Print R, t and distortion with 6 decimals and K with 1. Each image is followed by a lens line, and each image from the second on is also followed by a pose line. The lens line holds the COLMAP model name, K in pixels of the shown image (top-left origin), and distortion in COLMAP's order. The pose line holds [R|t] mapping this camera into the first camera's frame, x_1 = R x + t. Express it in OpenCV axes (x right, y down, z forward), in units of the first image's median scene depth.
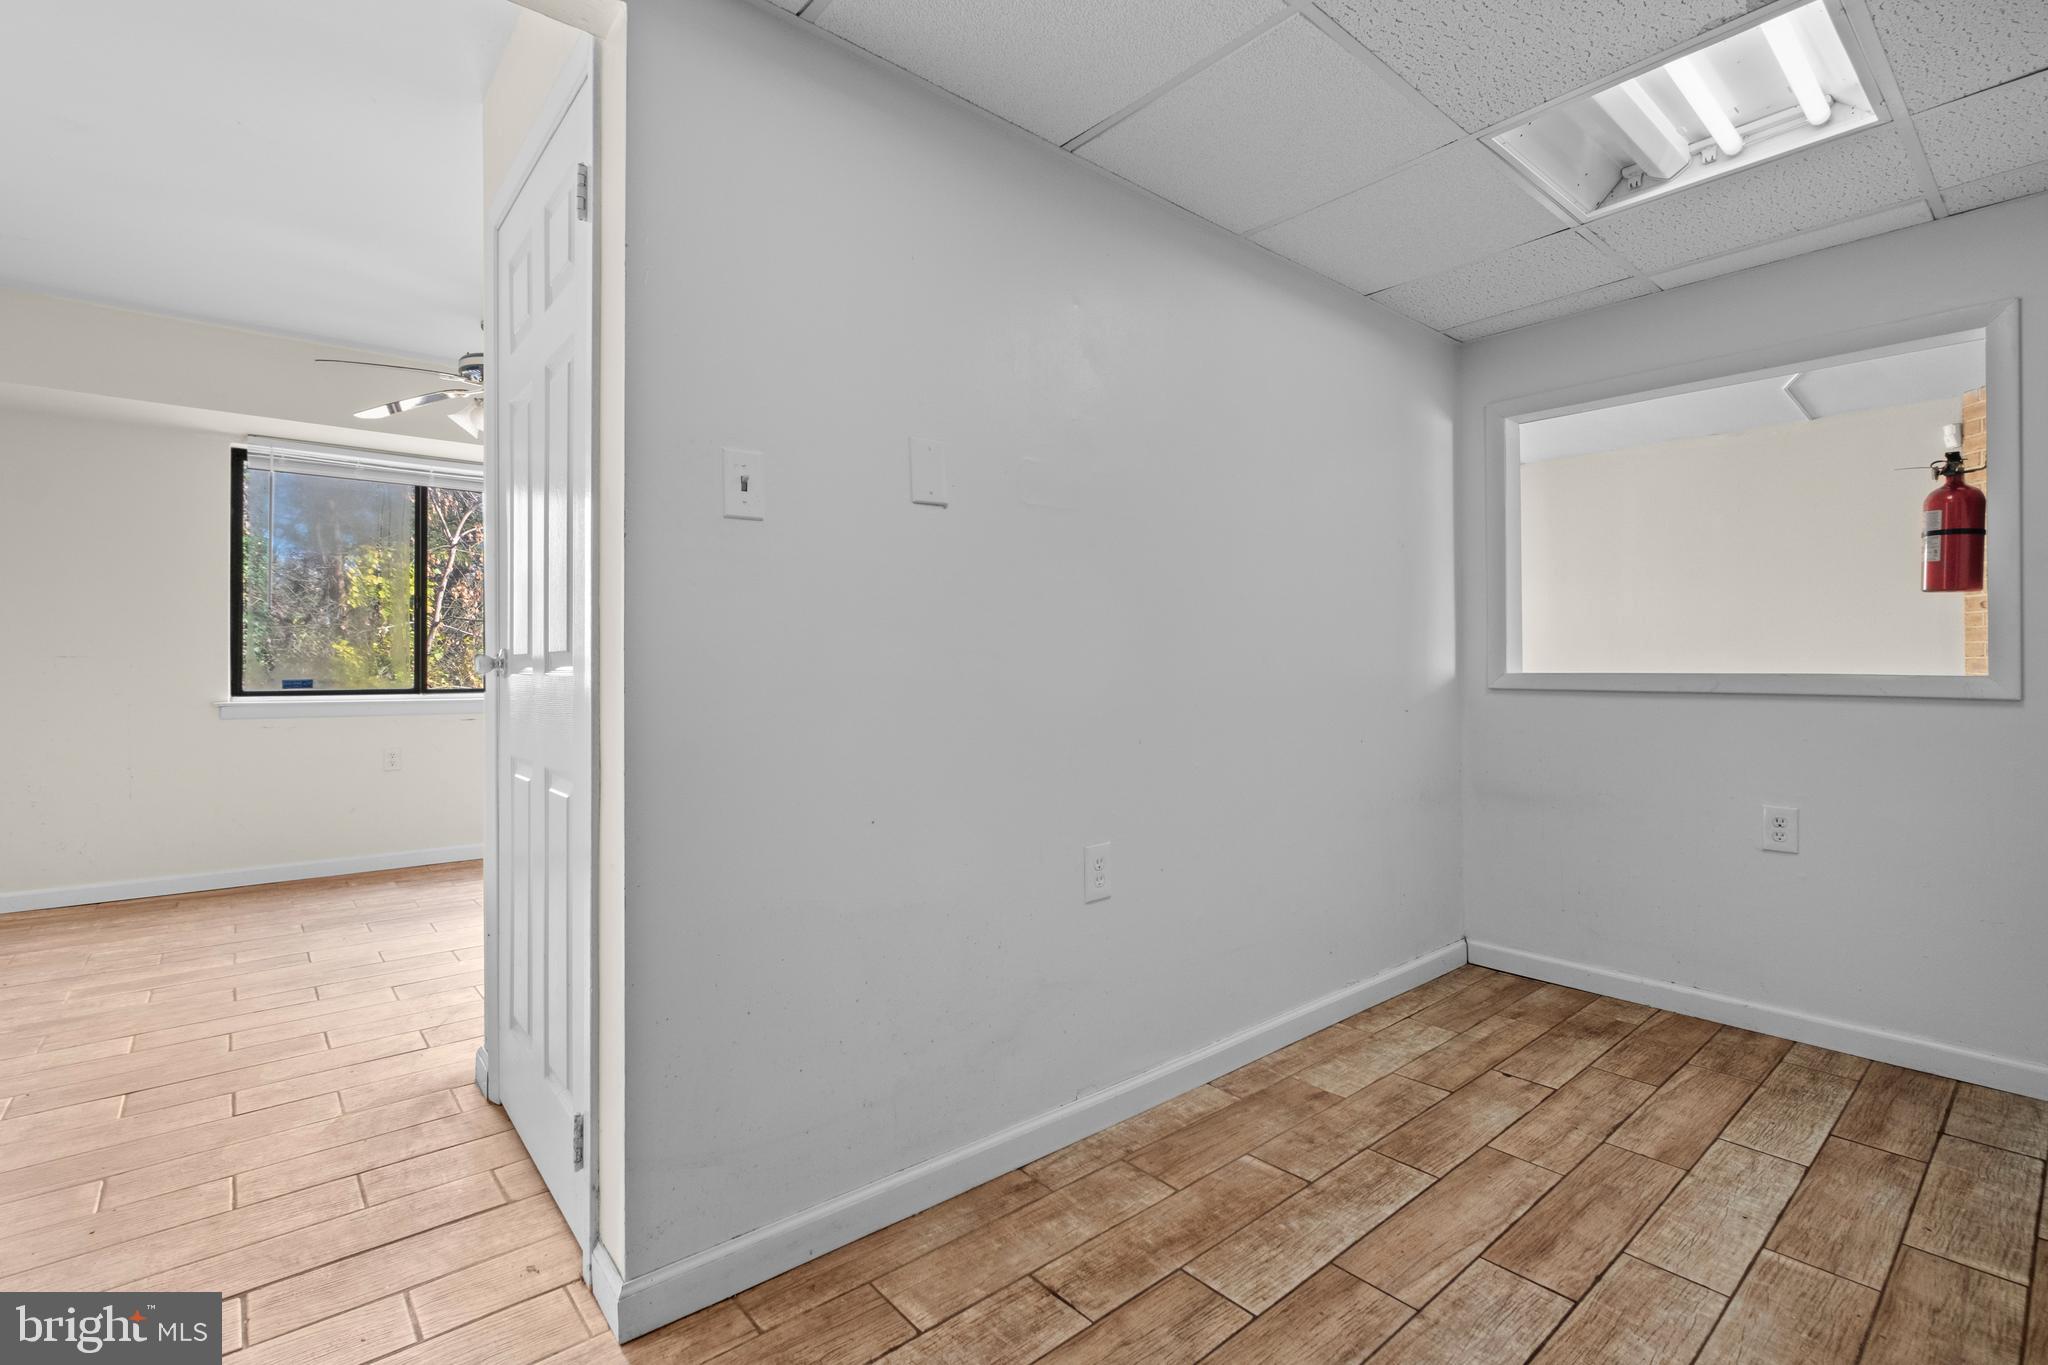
lens RADIAL K [[906.9, 0, 1022.3], [0, 906.9, 662.3], [0, 0, 1]] dist [-0.004903, 0.000218]
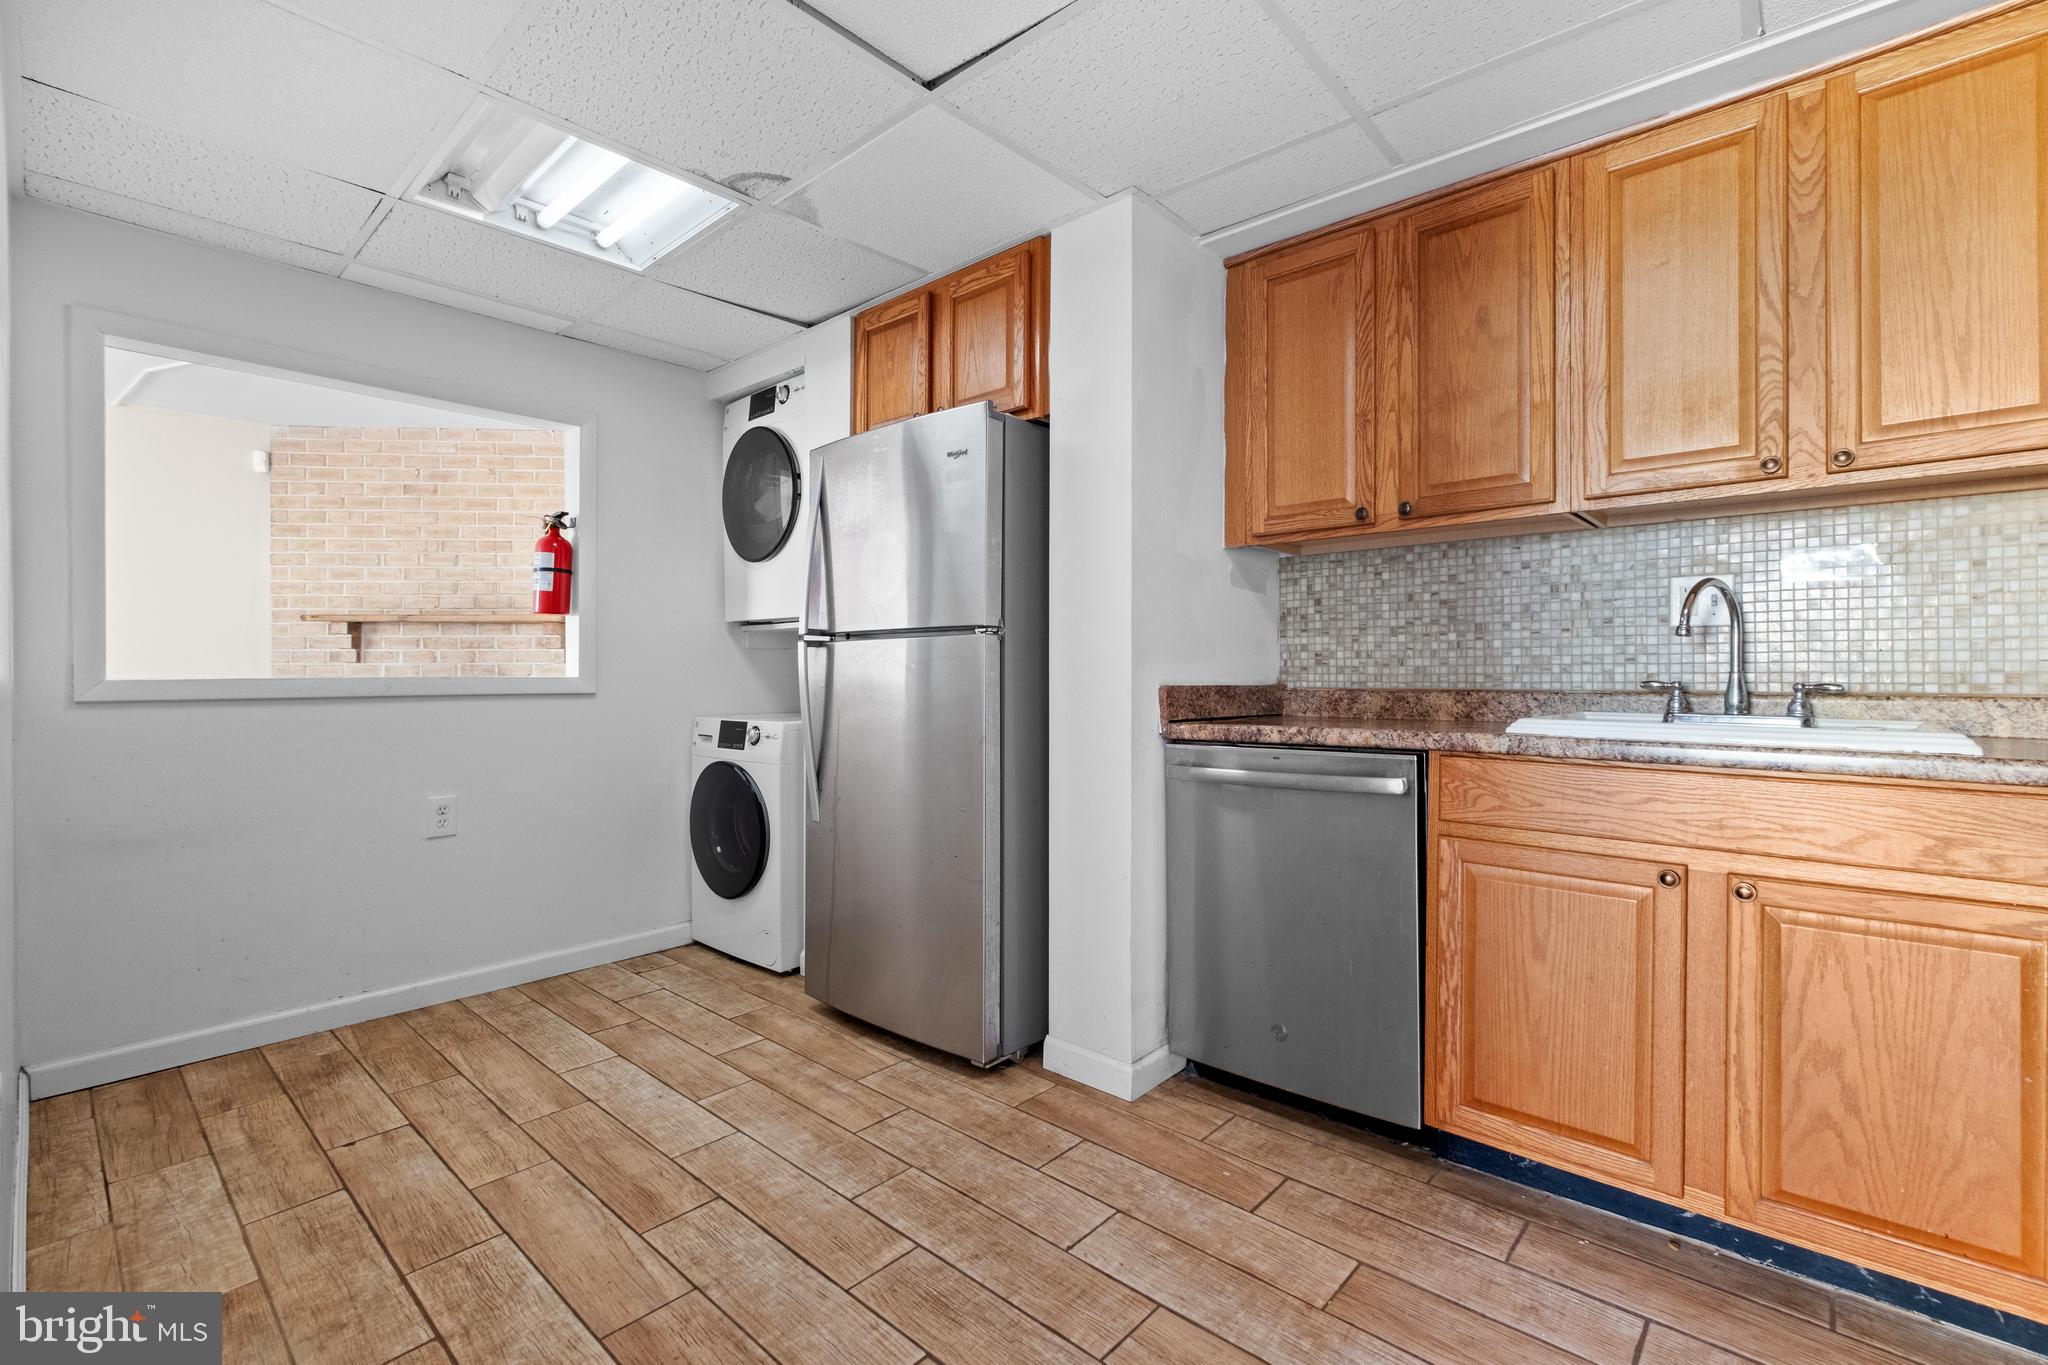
lens RADIAL K [[906.9, 0, 1028.0], [0, 906.9, 675.6], [0, 0, 1]] dist [-0.004903, 0.000218]
pose [[-0.127057, -0.005100, 0.991882, -0.370829], [-0.000779, 0.999987, 0.005042, 0.005477], [-0.991895, -0.000132, -0.127060, 0.440690]]
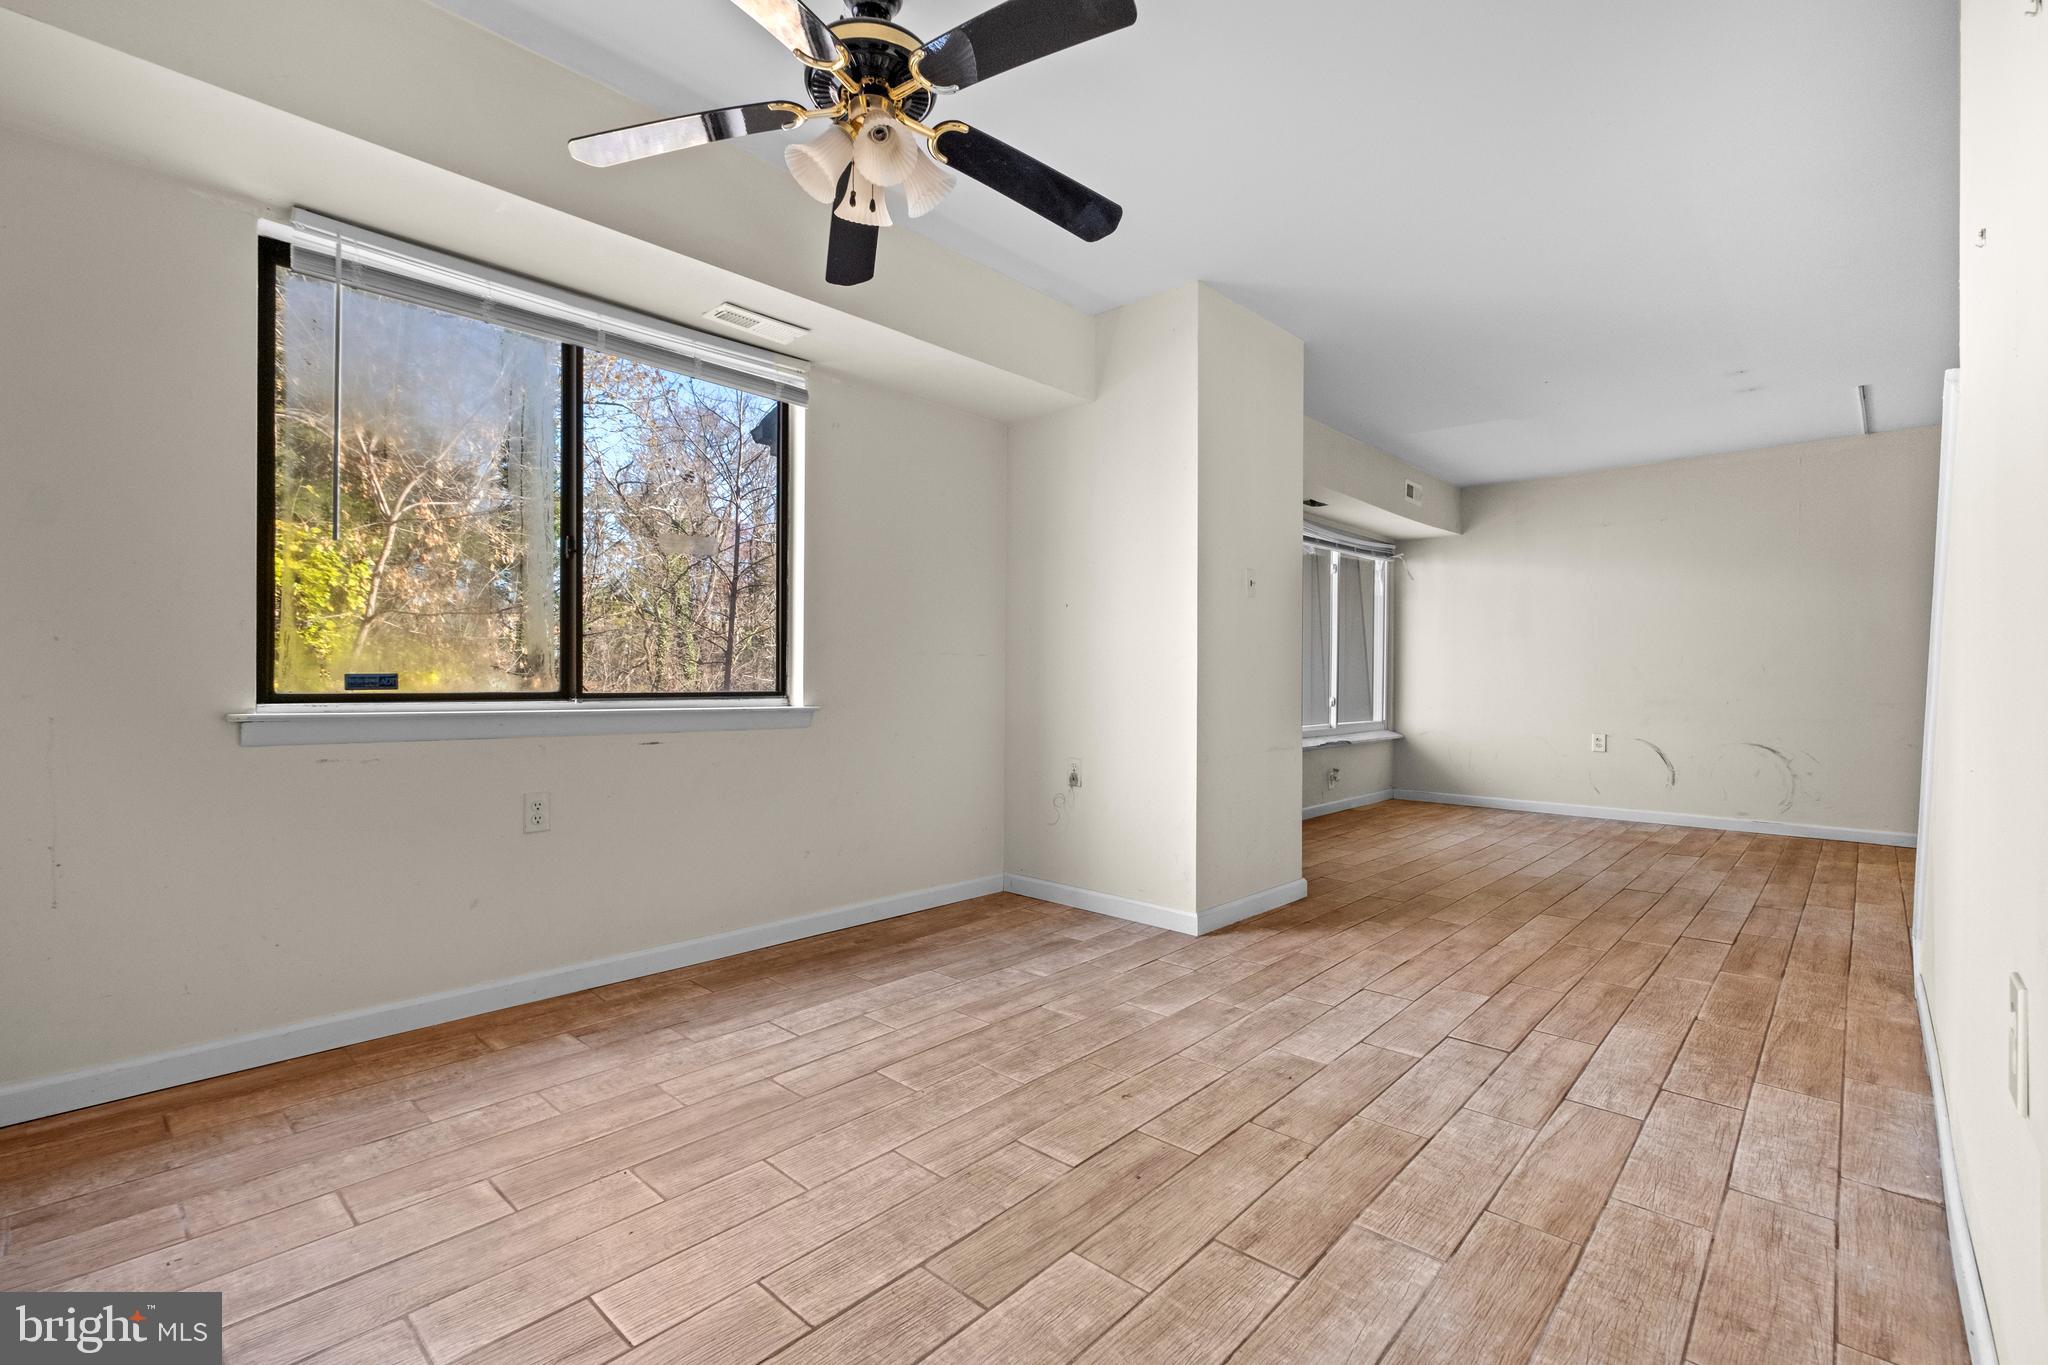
lens RADIAL K [[906.9, 0, 1034.2], [0, 906.9, 683.4], [0, 0, 1]] dist [-0.004903, 0.000218]
pose [[0.993645, 0.007619, 0.112299, -0.859843], [-0.008293, 0.999950, 0.005536, 0.034985], [-0.112251, -0.006432, 0.993659, 0.751758]]
